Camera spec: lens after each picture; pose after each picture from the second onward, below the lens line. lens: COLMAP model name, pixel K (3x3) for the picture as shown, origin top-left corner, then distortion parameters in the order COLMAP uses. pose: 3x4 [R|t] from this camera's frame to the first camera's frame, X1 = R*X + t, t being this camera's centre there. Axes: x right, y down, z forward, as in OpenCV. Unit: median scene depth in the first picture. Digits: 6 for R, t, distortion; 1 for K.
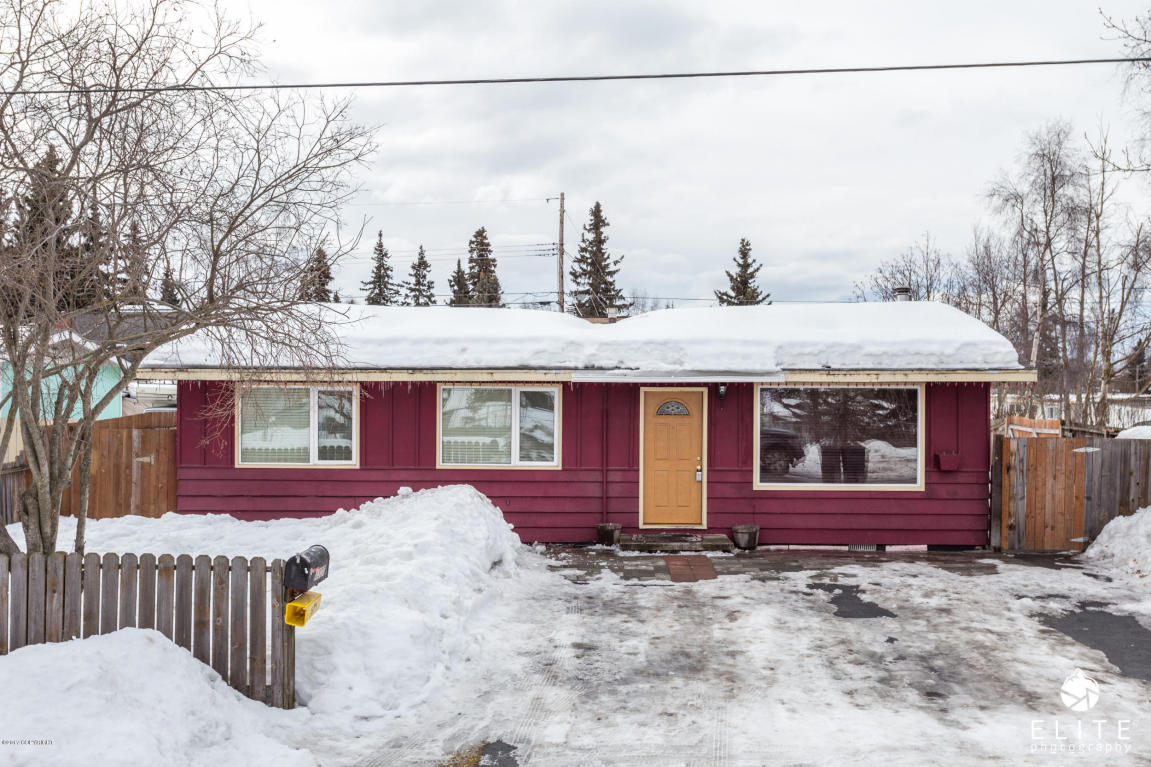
lens RADIAL K [[1248.9, 0, 482.4], [0, 1248.9, 397.6], [0, 0, 1]] dist [-0.012752, 0.000000]
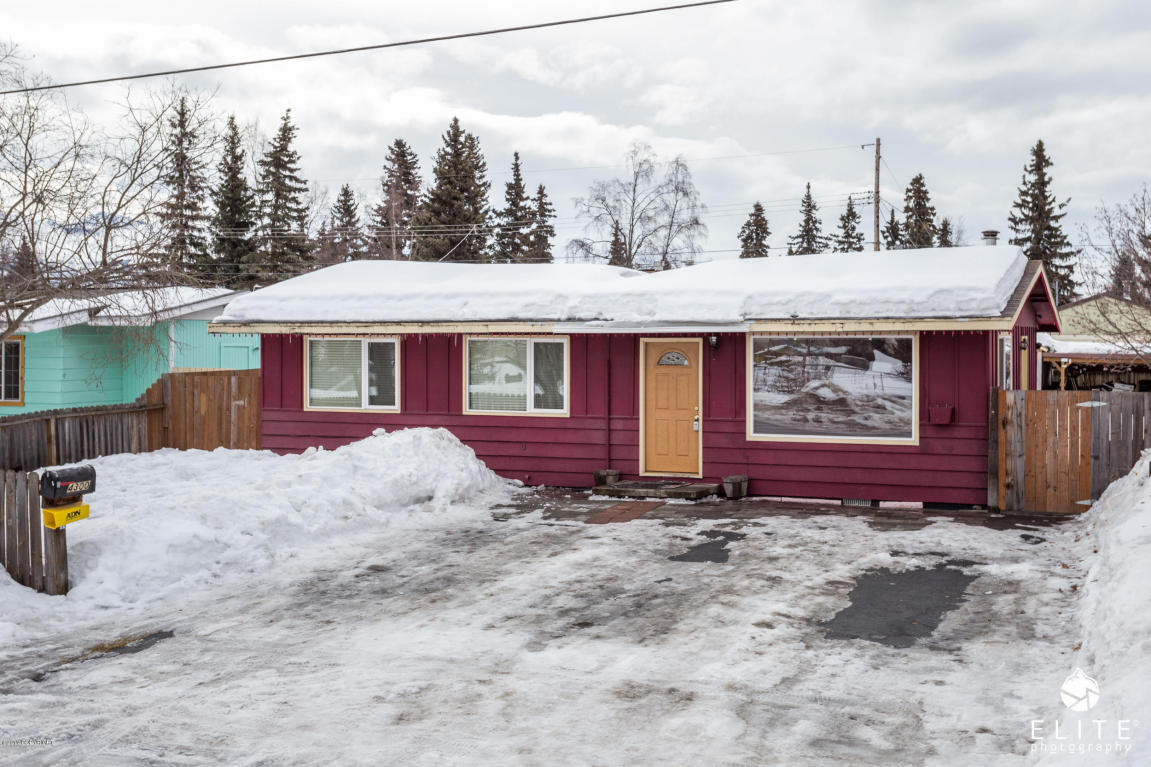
lens RADIAL K [[1248.9, 0, 516.6], [0, 1248.9, 400.2], [0, 0, 1]] dist [-0.012752, 0.000000]
pose [[0.937723, 0.012225, -0.347168, 0.392157], [0.000494, 0.999333, 0.036523, 0.005181], [0.347383, -0.034420, 0.937091, 0.000652]]
